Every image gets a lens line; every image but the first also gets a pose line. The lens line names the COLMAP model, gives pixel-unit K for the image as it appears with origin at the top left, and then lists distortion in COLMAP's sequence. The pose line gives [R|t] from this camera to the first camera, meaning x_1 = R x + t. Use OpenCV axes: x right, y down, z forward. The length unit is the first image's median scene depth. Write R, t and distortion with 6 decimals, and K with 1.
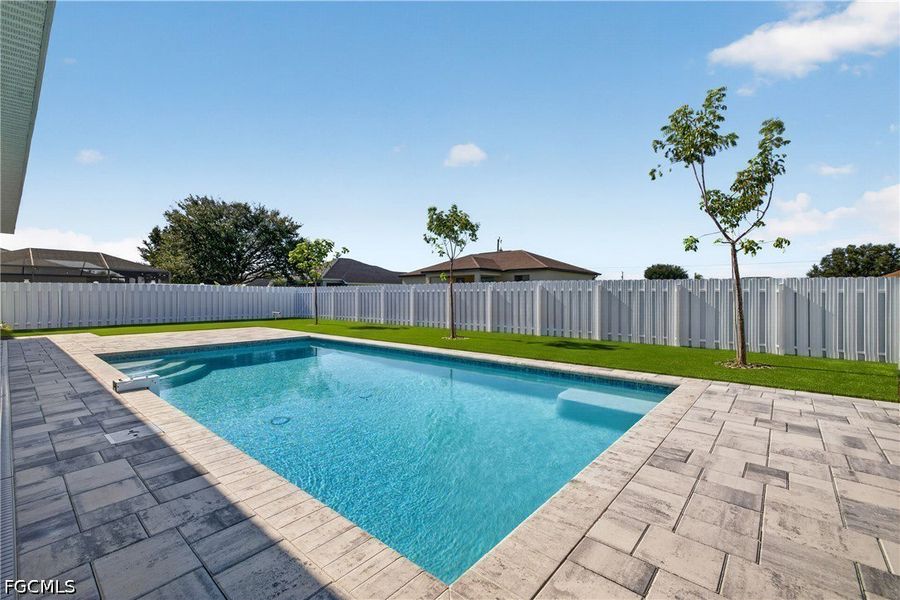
lens RADIAL K [[381.8, 0, 447.5], [0, 381.8, 296.8], [0, 0, 1]] dist [0.004010, 0.000385]
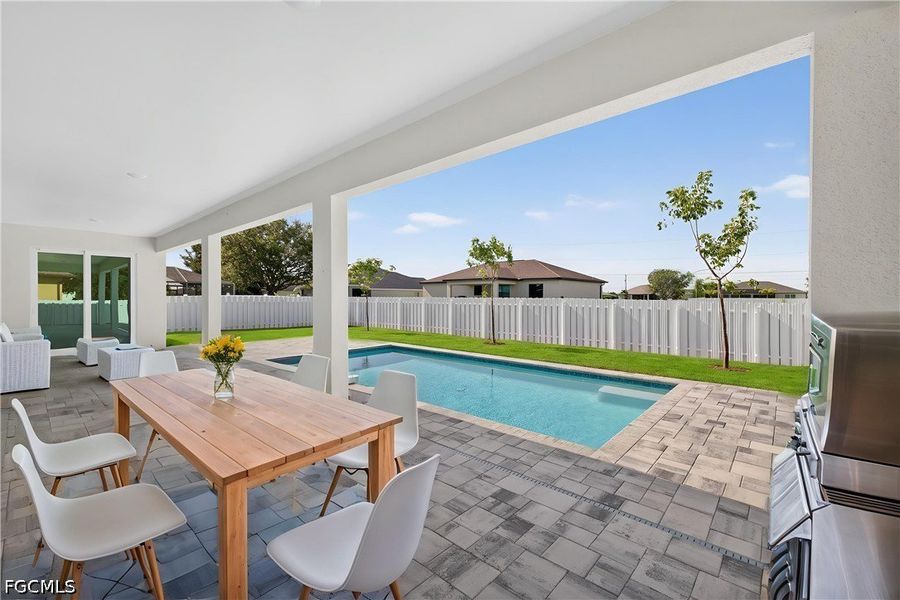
lens RADIAL K [[363.3, 0, 443.2], [0, 363.3, 297.4], [0, 0, 1]] dist [0.000580, -0.000165]
pose [[0.999391, 0.000335, -0.034896, -0.194651], [-0.000442, 0.999995, -0.003053, -0.075750], [0.034895, 0.003066, 0.999386, -0.334059]]
